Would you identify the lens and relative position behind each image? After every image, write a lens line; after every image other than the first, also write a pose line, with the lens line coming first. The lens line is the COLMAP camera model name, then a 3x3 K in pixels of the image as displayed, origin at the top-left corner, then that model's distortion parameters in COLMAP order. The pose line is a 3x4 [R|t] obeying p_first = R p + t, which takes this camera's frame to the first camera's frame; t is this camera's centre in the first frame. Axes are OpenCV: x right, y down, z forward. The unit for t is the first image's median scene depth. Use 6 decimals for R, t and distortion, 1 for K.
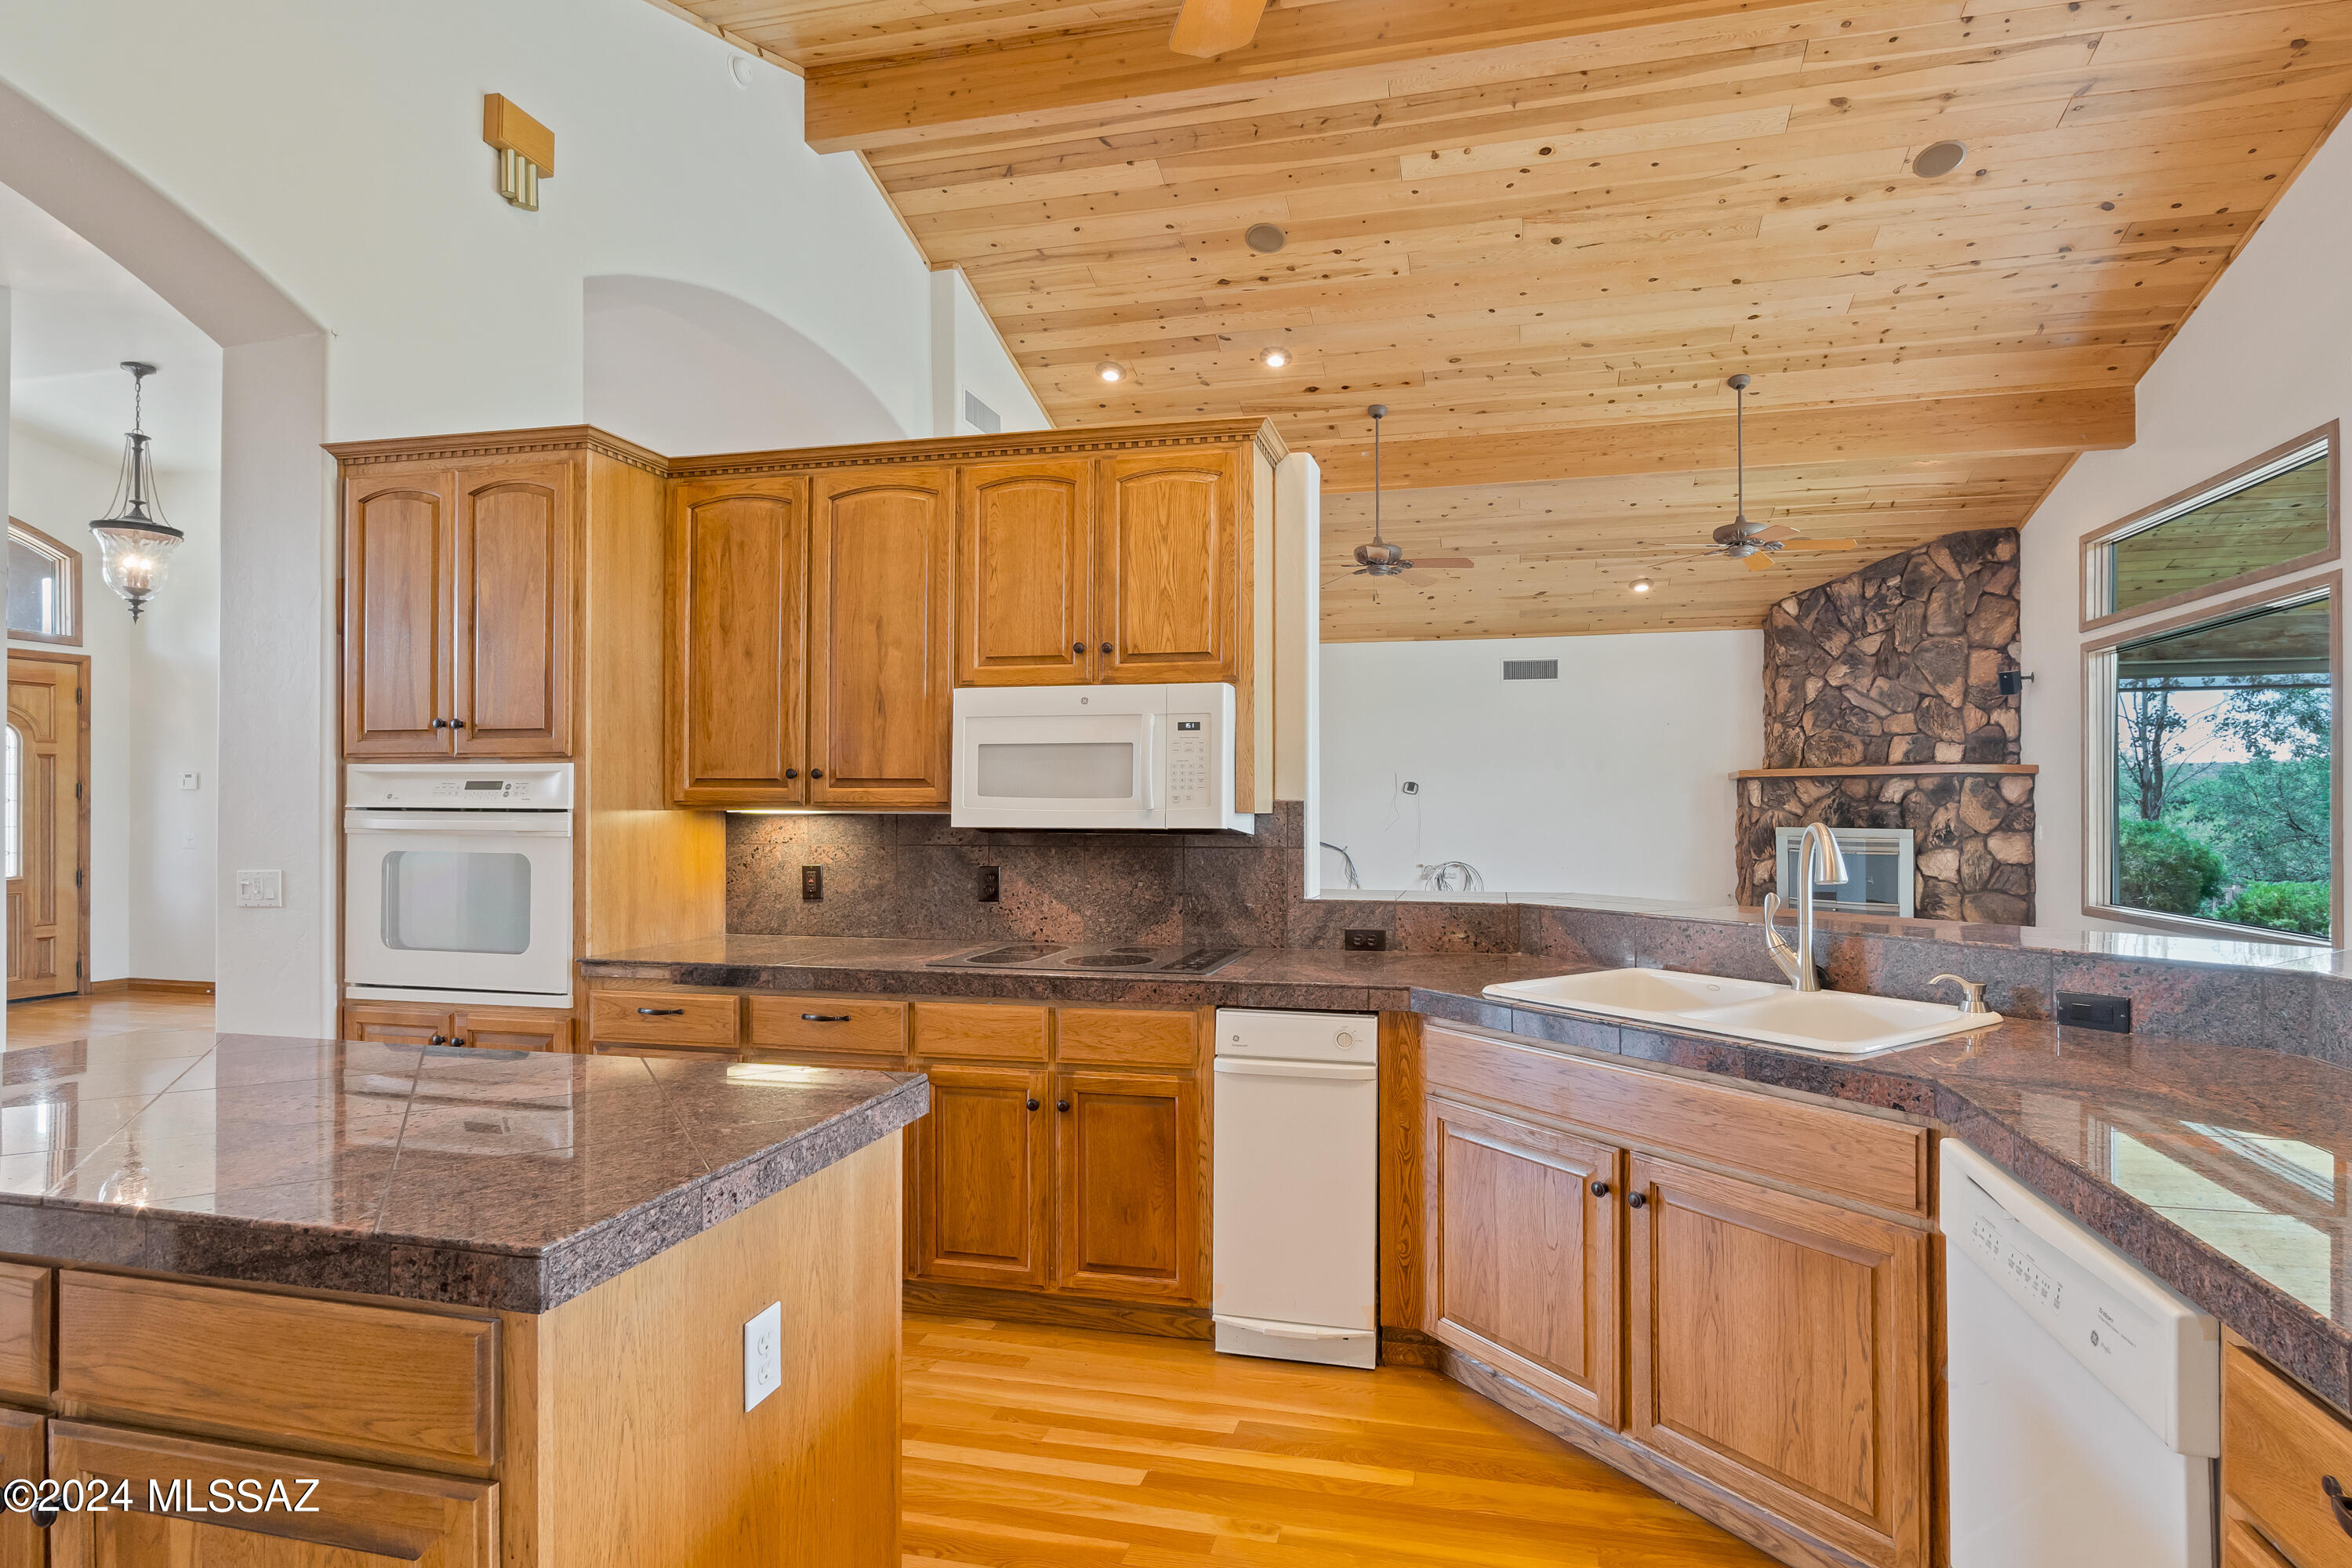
lens RADIAL K [[1151.8, 0, 1232.6], [0, 1151.8, 803.2], [0, 0, 1]] dist [-0.004072, -0.000182]
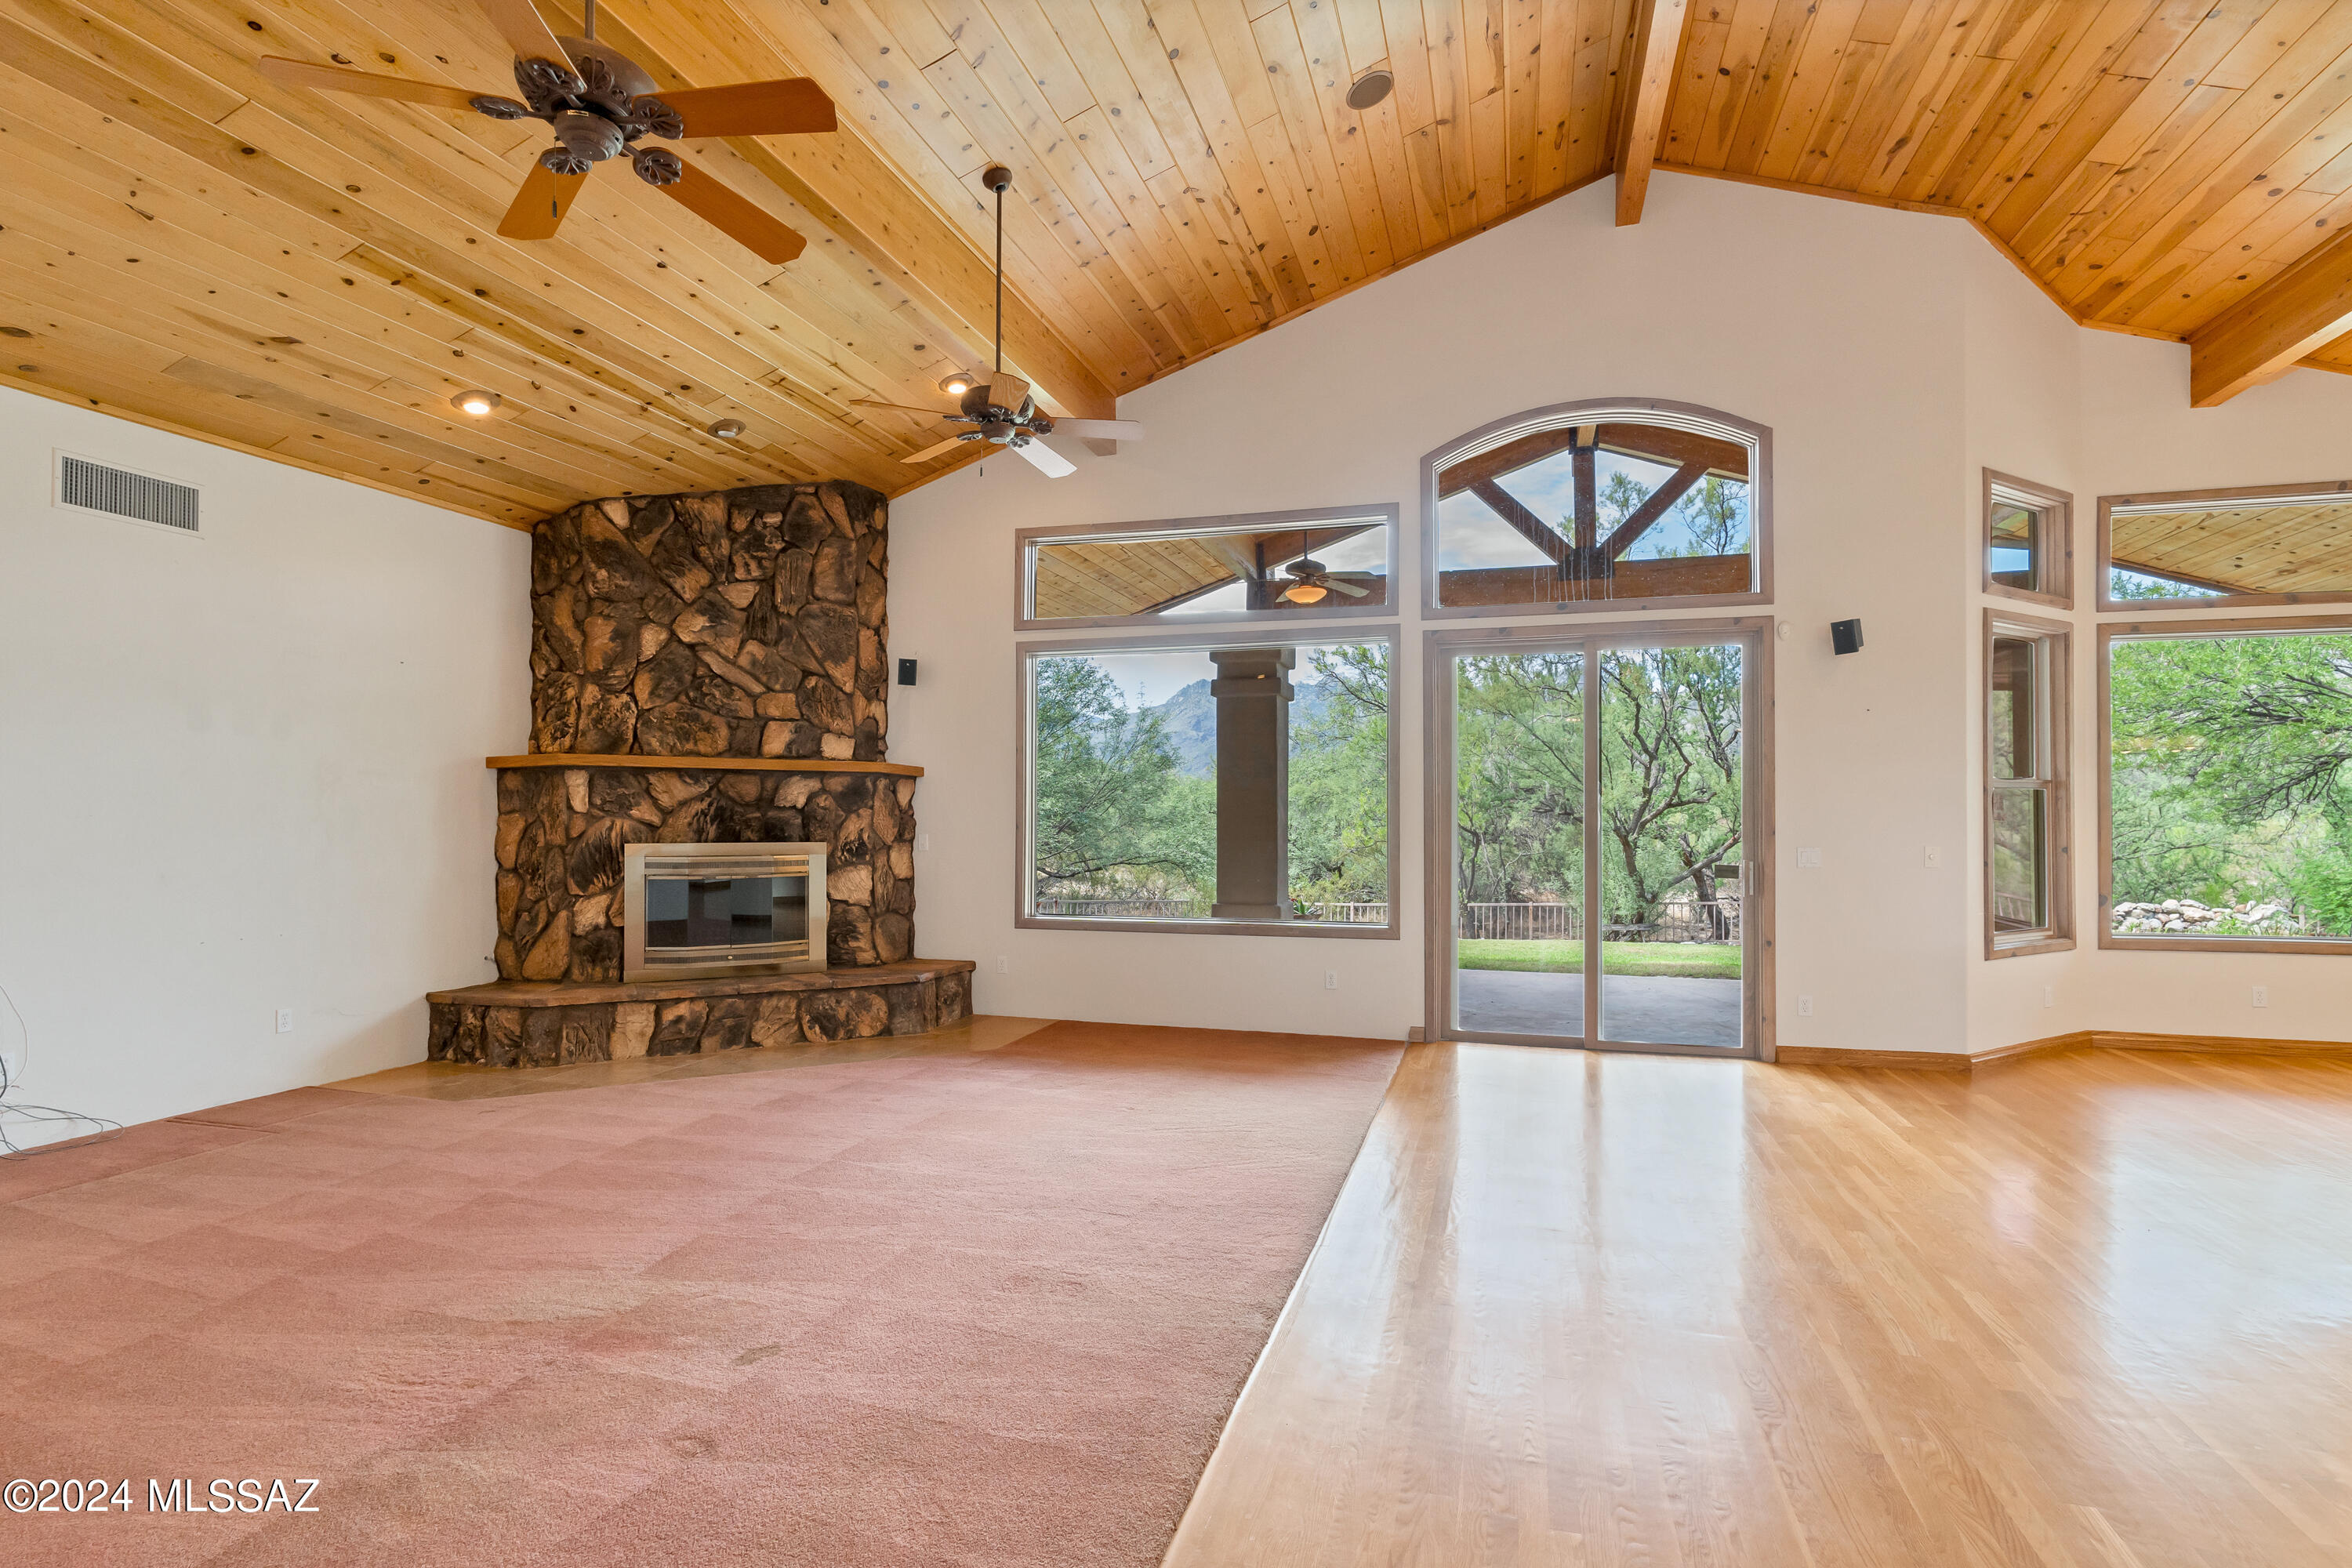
lens RADIAL K [[1130.8, 0, 1150.6], [0, 1130.8, 810.2], [0, 0, 1]] dist [-0.005088, -0.000601]
pose [[0.084835, 0.007609, 0.996366, -0.162652], [-0.005400, 0.999960, -0.007177, 0.005455], [-0.996380, -0.004771, 0.084872, 0.737979]]
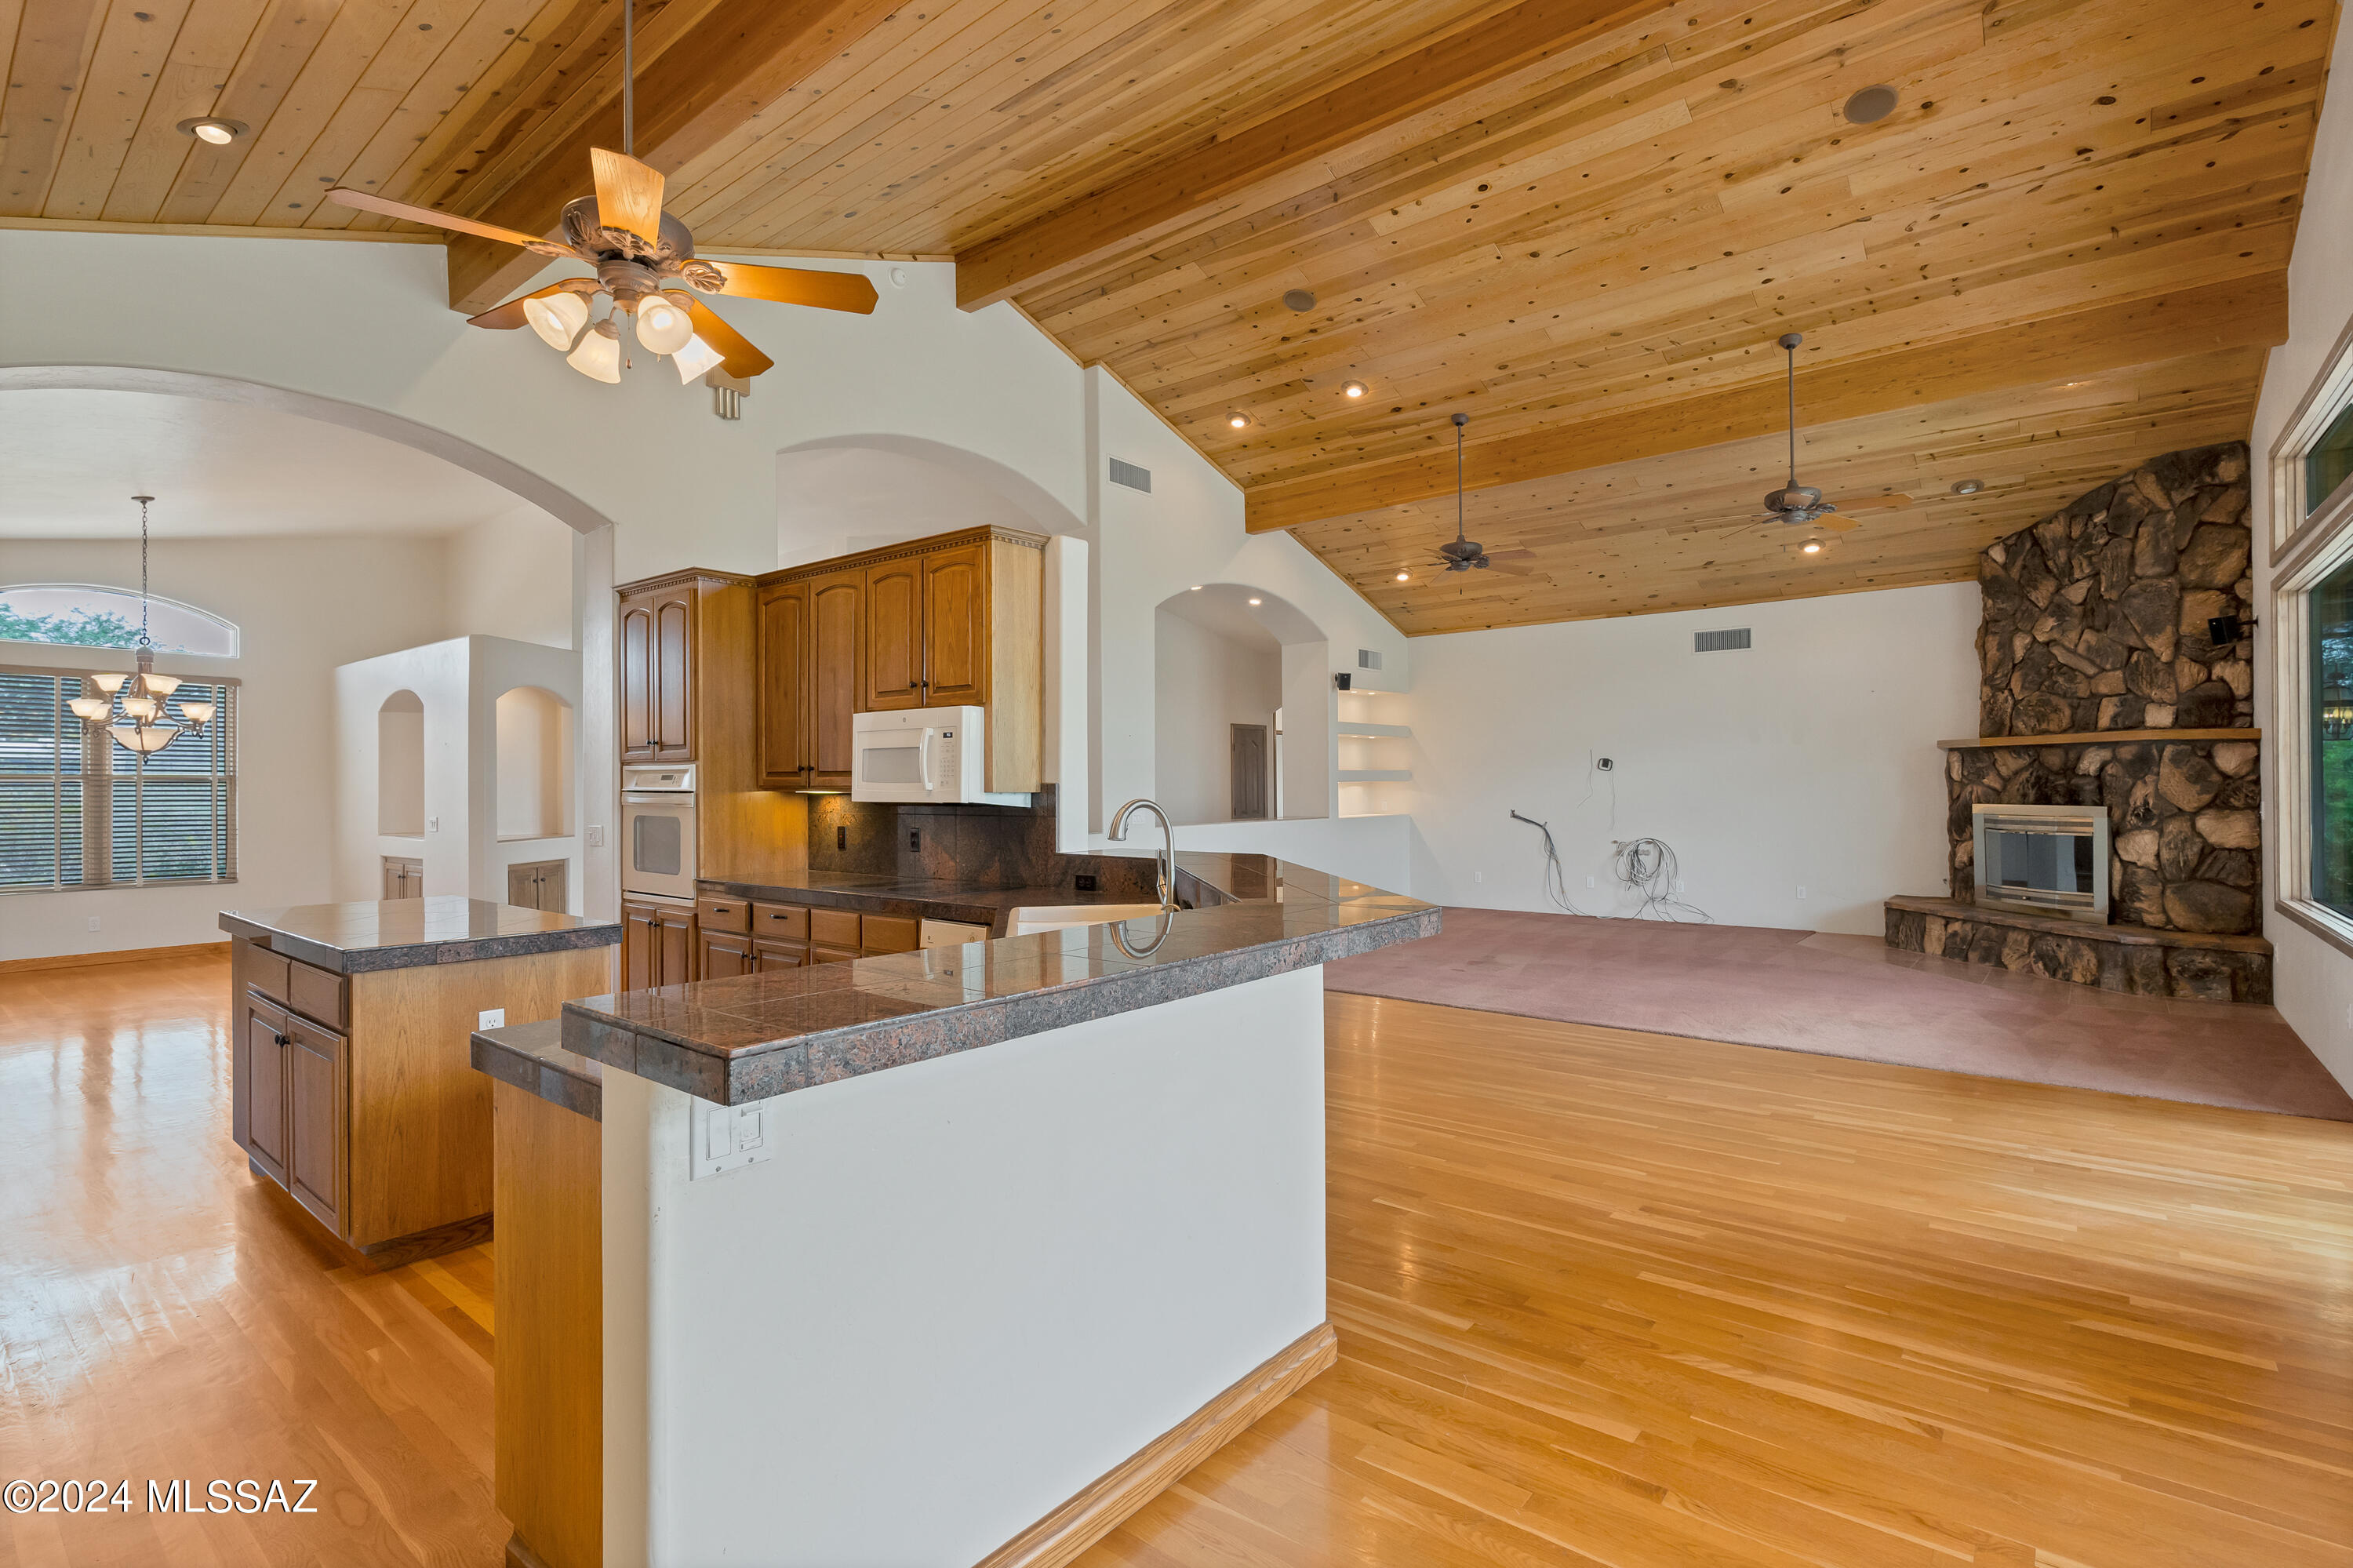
lens RADIAL K [[1149.5, 0, 1176.5], [0, 1149.5, 784.0], [0, 0, 1]] dist [-0.003458, -0.000503]
pose [[0.886209, -0.006454, -0.463241, 0.387245], [0.008072, 0.999966, 0.001512, -0.001047], [0.463216, -0.005079, 0.886231, -0.083096]]
